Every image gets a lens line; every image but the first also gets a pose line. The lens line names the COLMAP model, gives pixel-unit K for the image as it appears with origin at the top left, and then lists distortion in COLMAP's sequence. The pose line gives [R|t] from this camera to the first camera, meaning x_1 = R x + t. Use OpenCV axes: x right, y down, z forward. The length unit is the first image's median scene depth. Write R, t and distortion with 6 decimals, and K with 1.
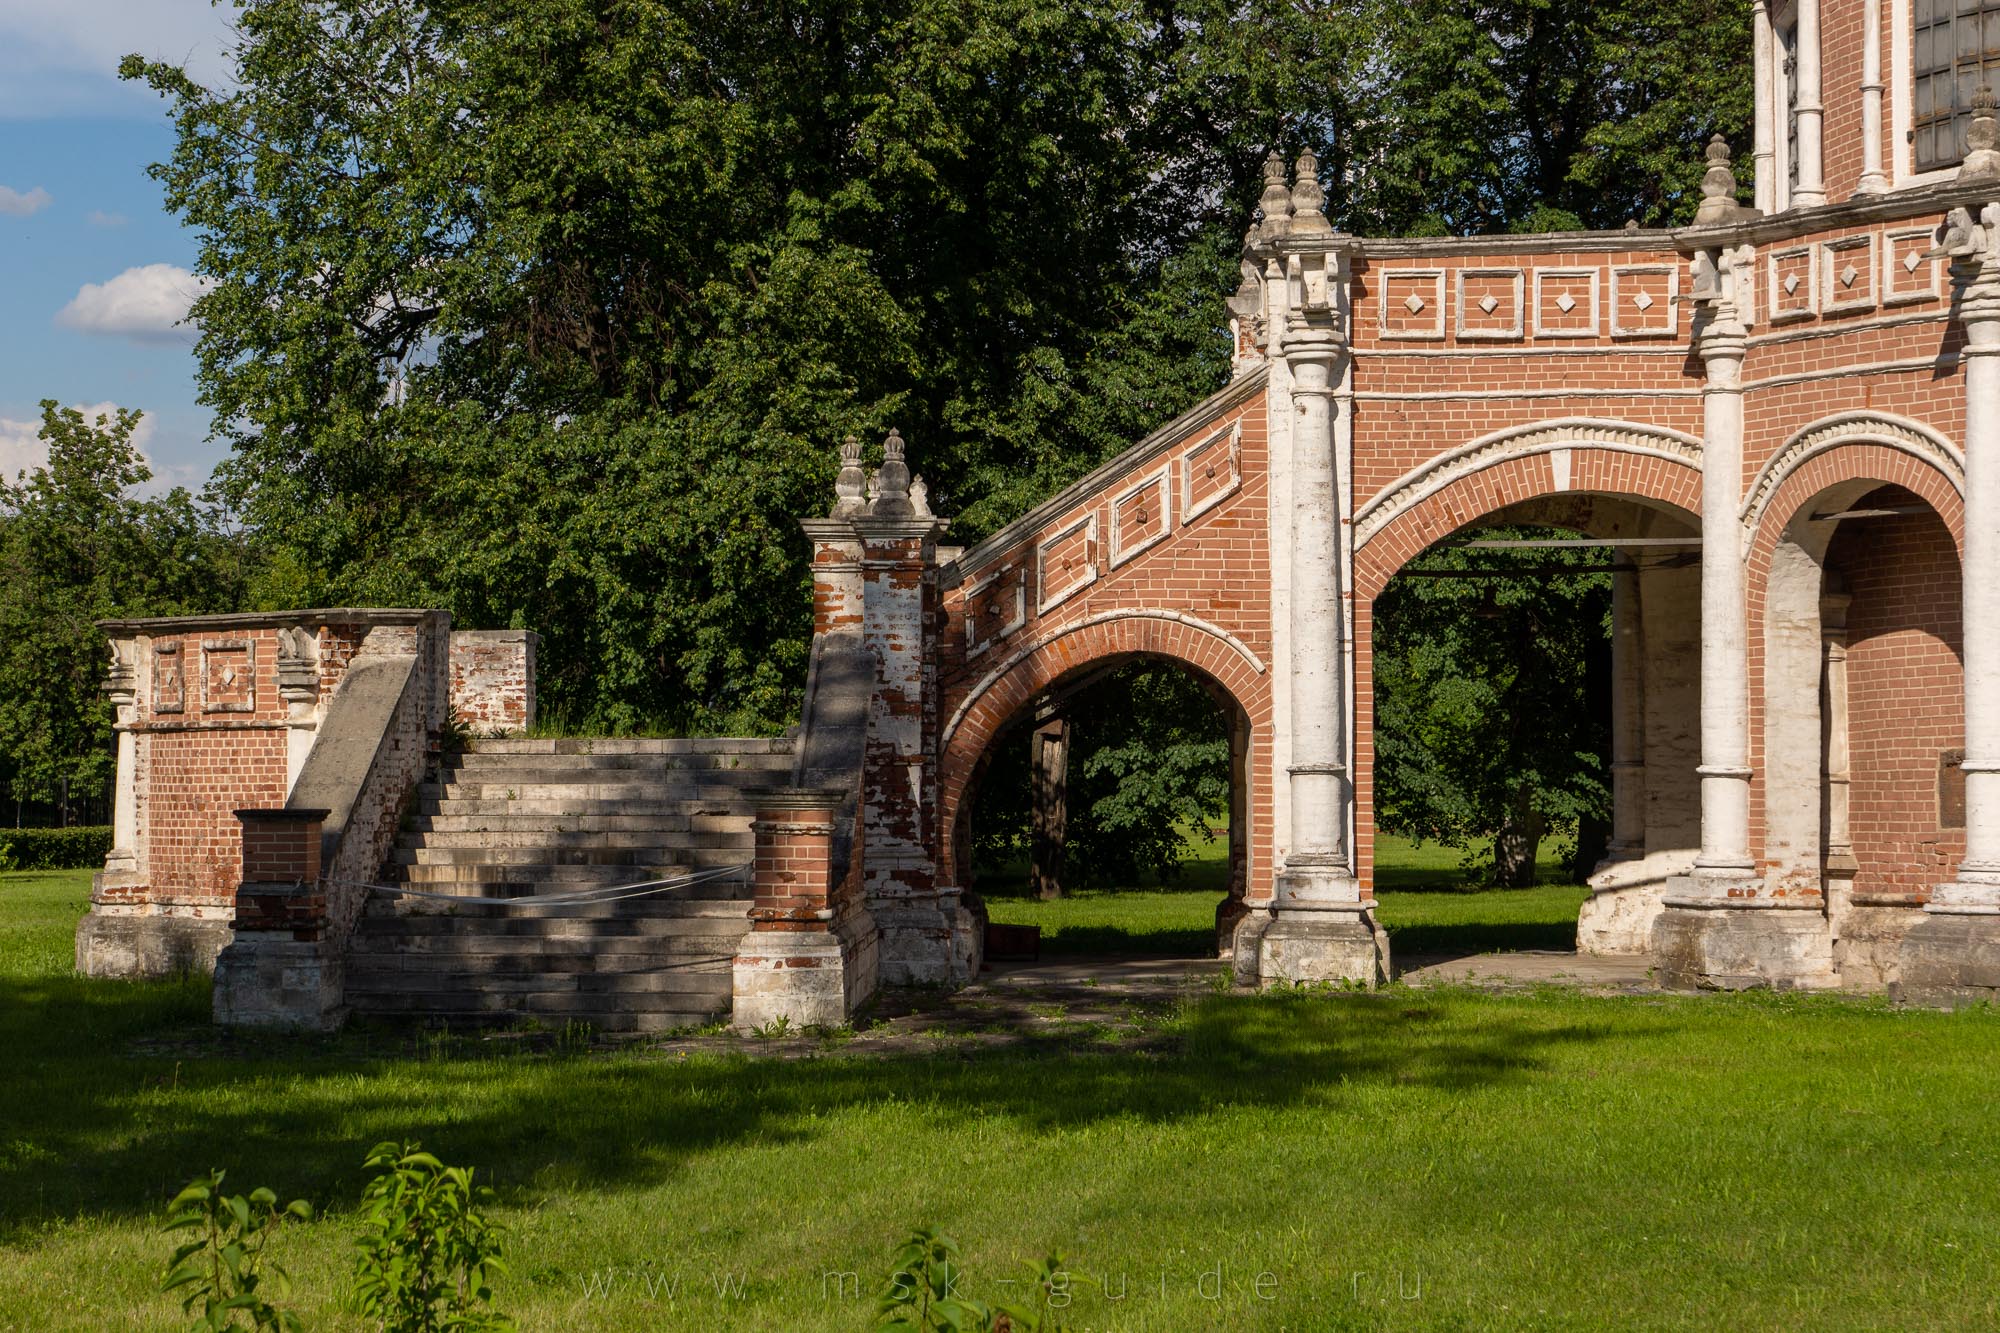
lens RADIAL K [[3532.9, 0, 1000.0], [0, 3532.9, 666.5], [0, 0, 1]] dist [-0.007548, 0.149014]
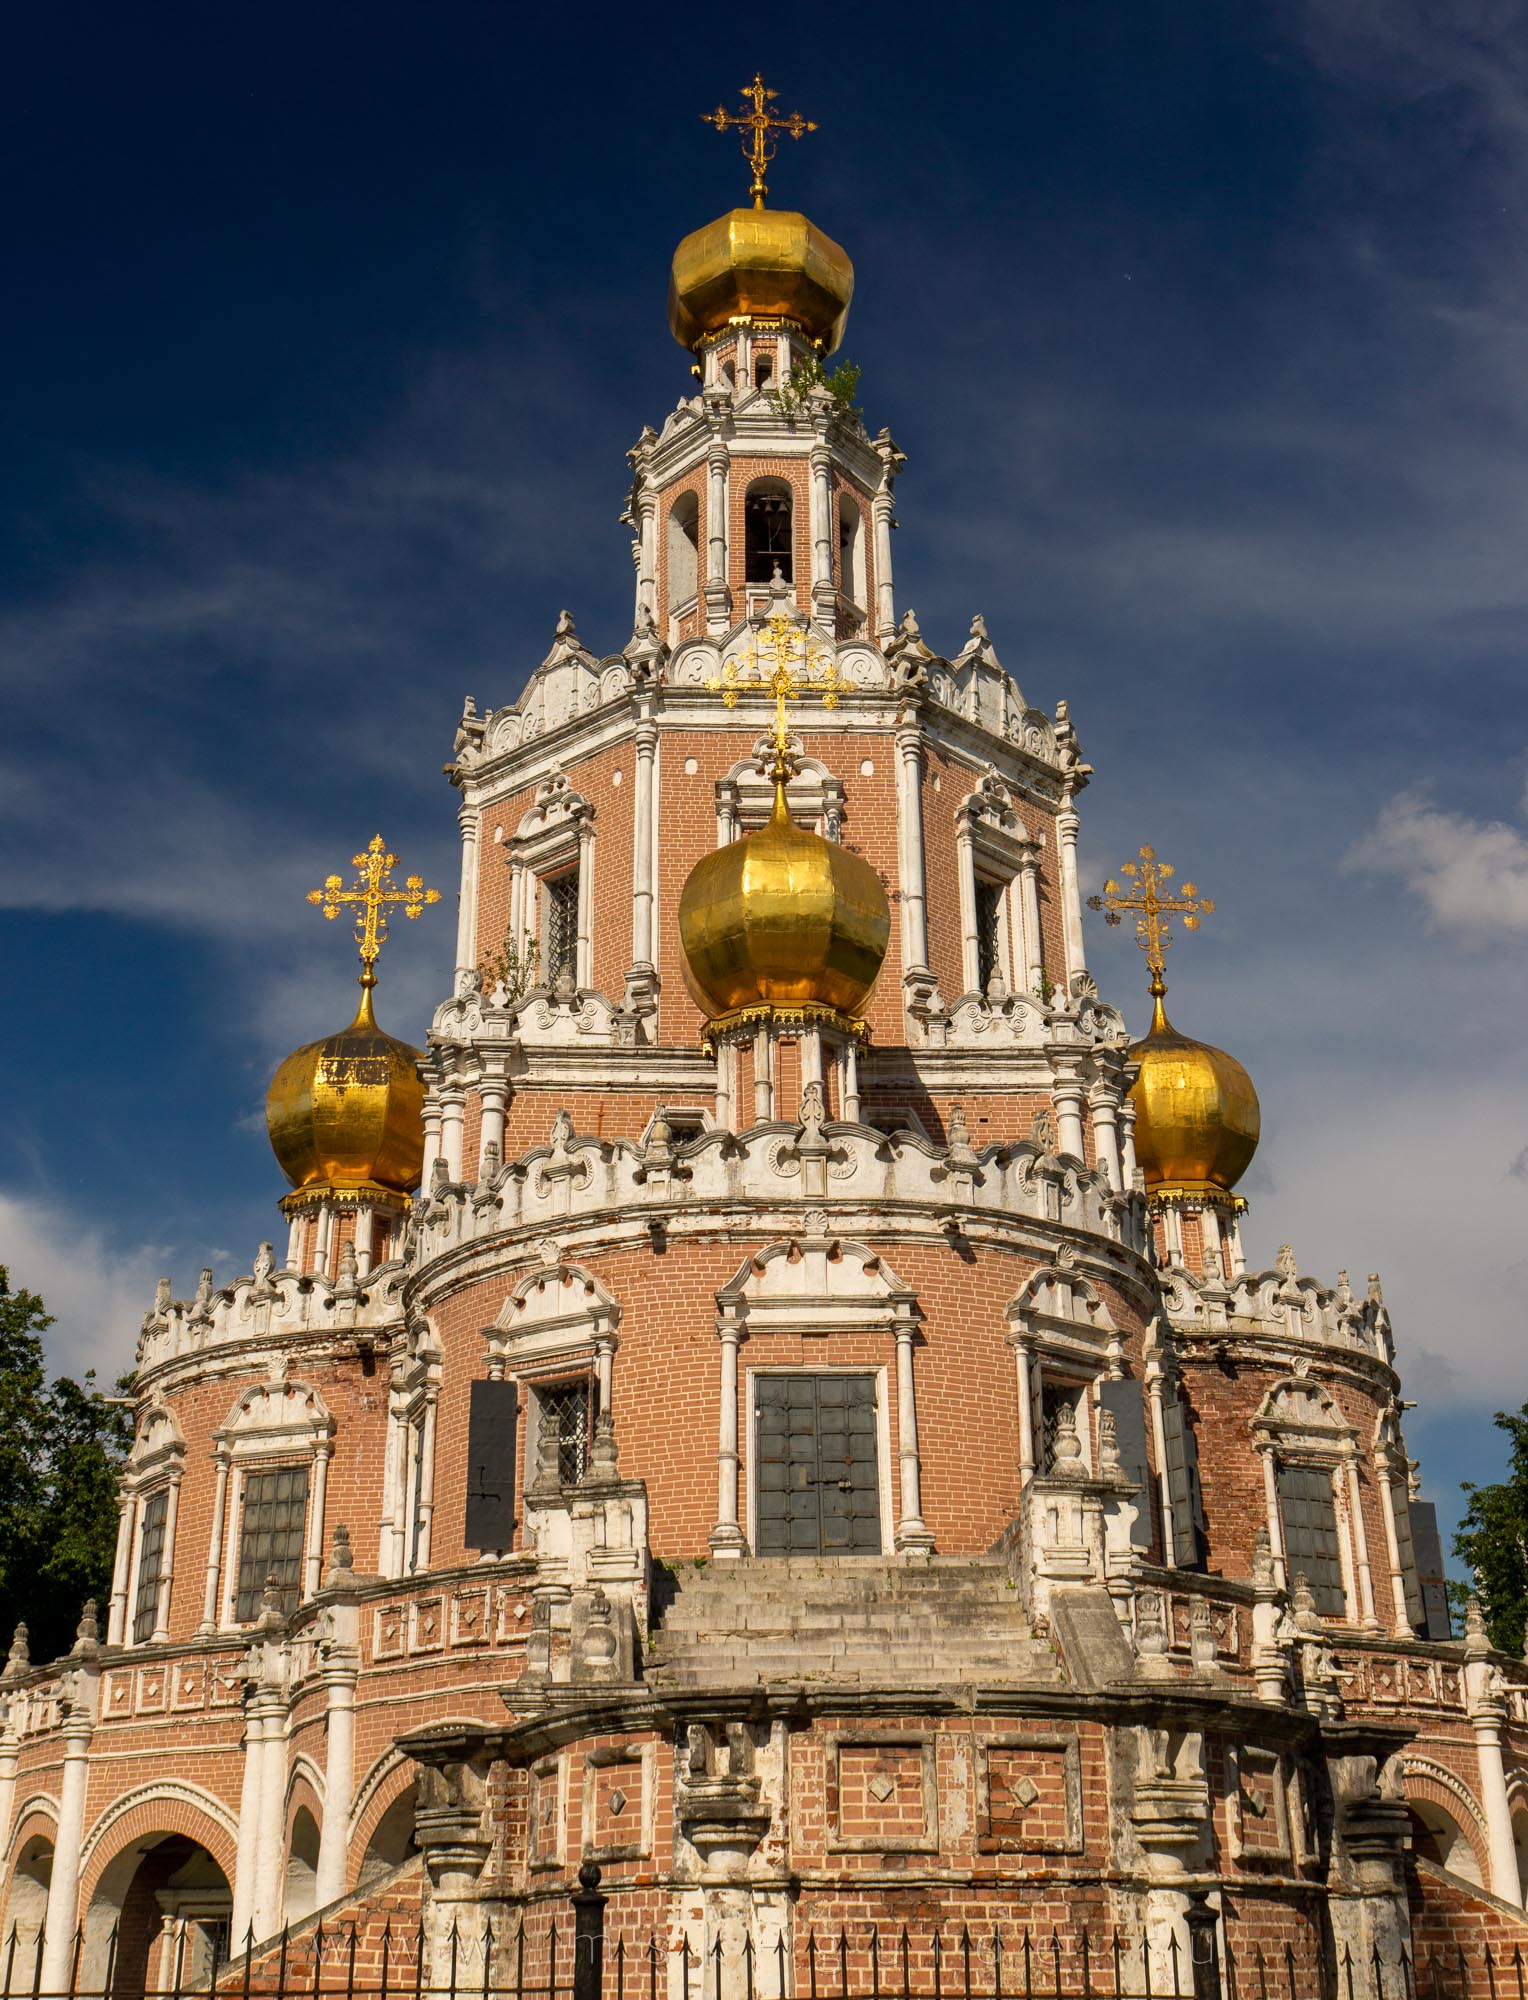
lens RADIAL K [[2401.6, 0, 762.7], [0, 2401.6, 850.0], [0, 0, 1]] dist [-0.010476, 0.000653]
pose [[0.999354, 0.007201, 0.035208, 0.528394], [0.008058, 0.909873, -0.414809, -0.002829], [-0.035022, 0.414825, 0.909227, -0.255678]]
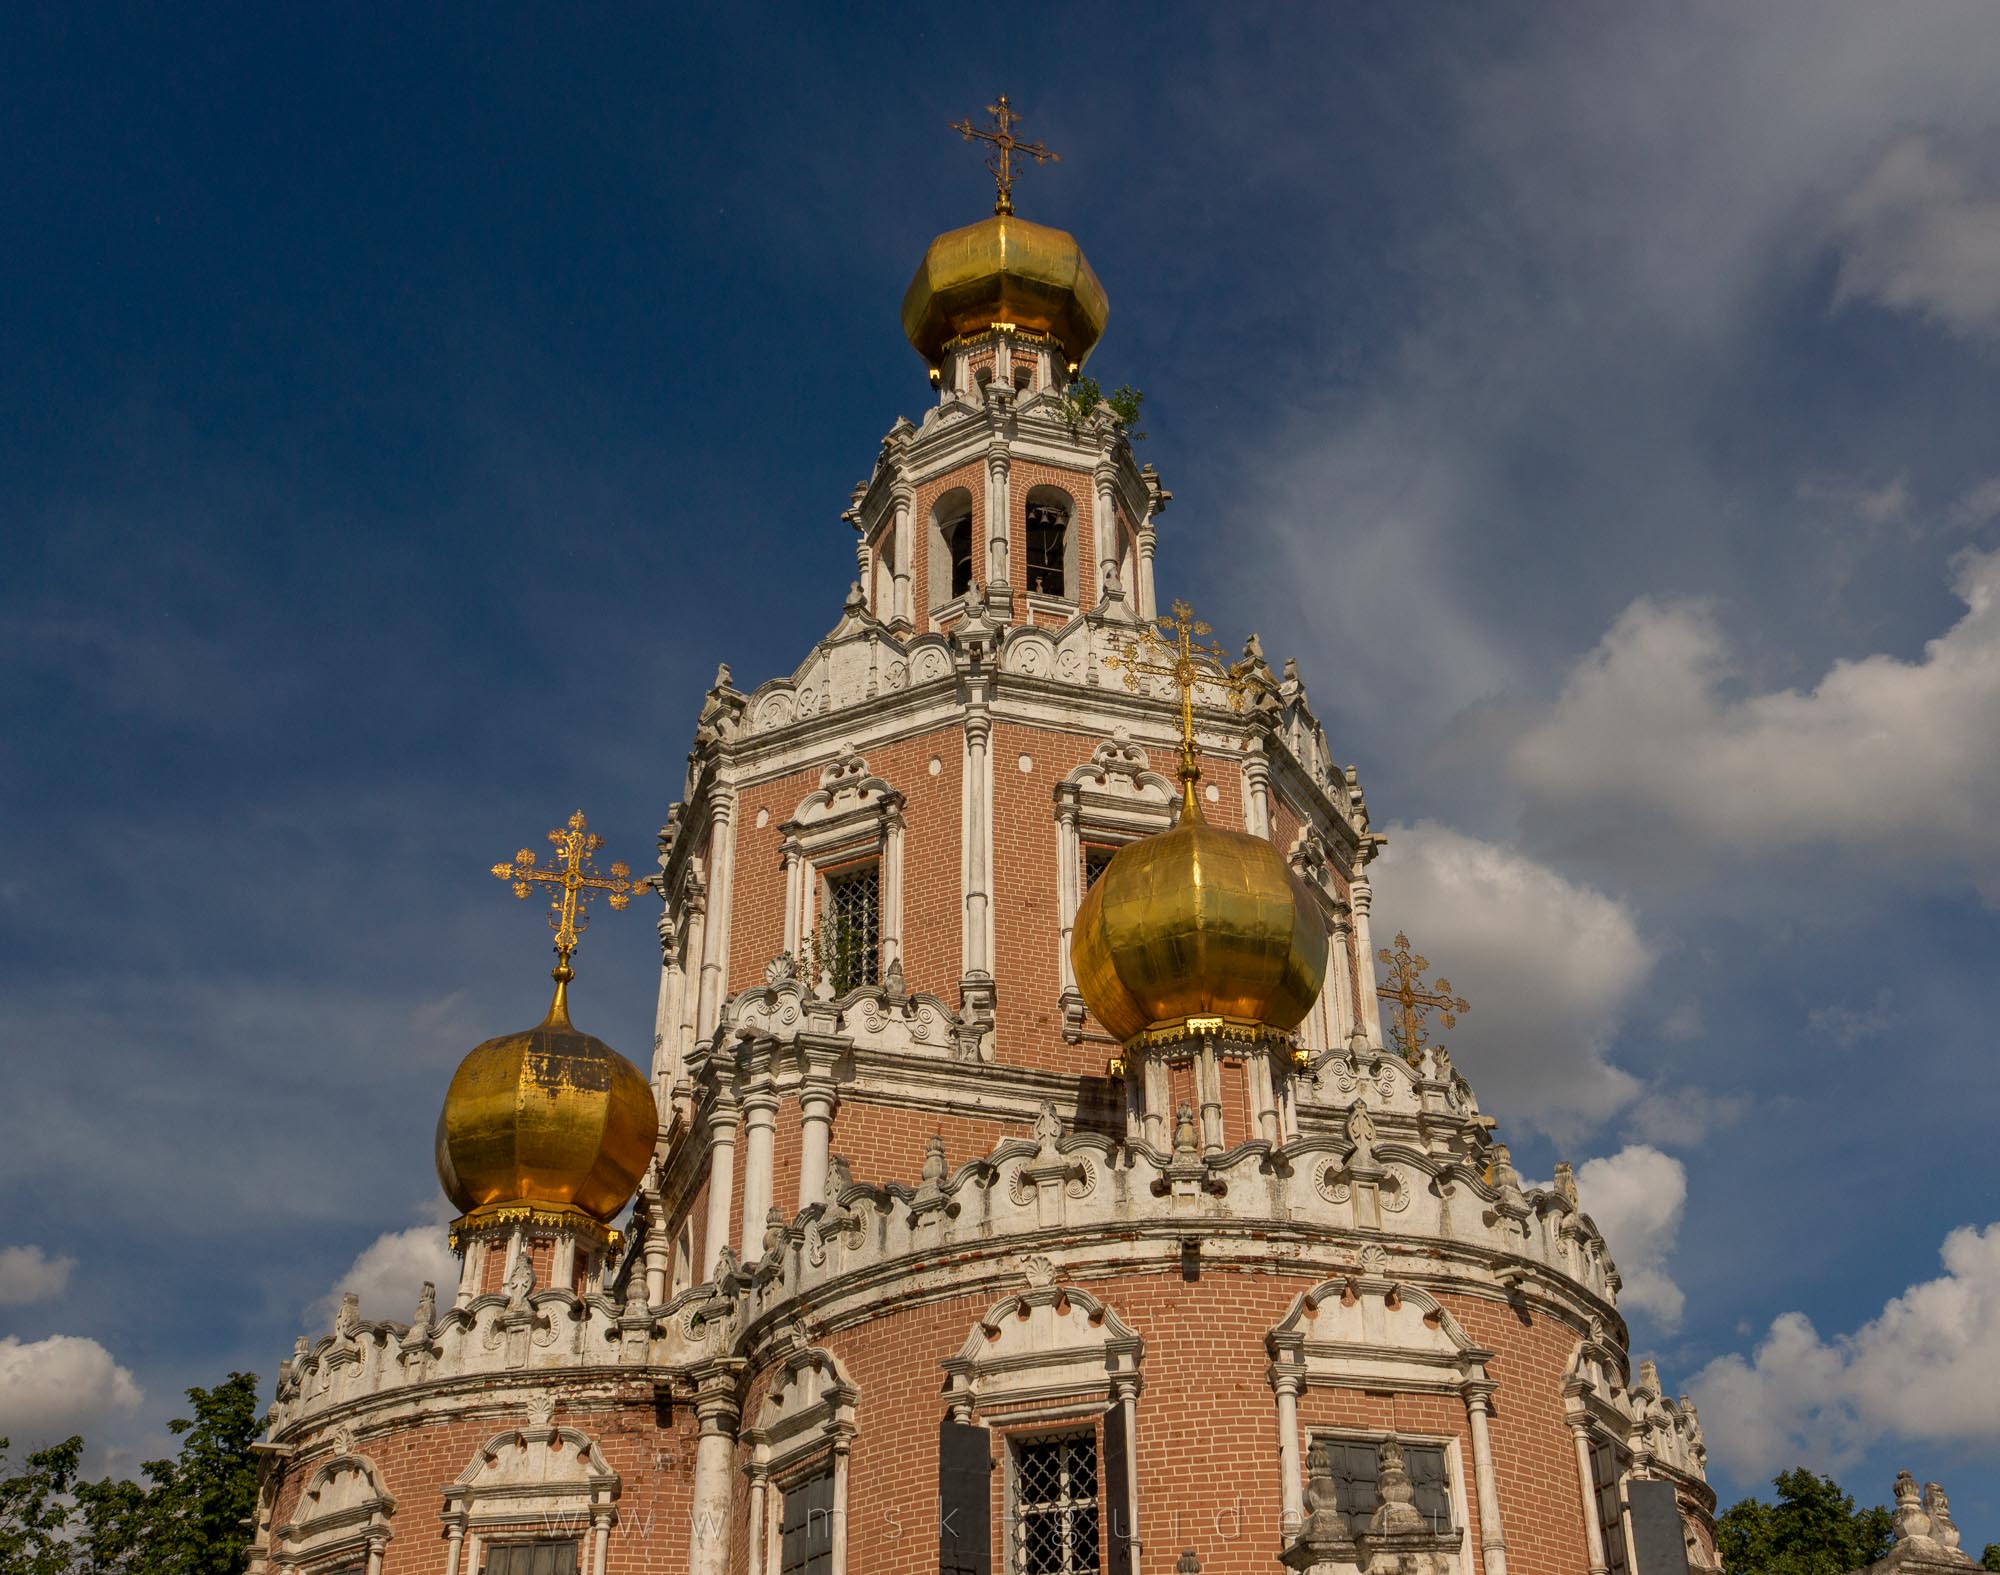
lens RADIAL K [[2351.8, 0, 1054.0], [0, 2351.8, 793.8], [0, 0, 1]] dist [-0.001847, -0.004317]
pose [[0.950832, 0.147656, 0.272244, 0.239431], [0.010763, 0.862749, -0.505517, -0.002758], [-0.309521, 0.483592, 0.818740, -0.004316]]
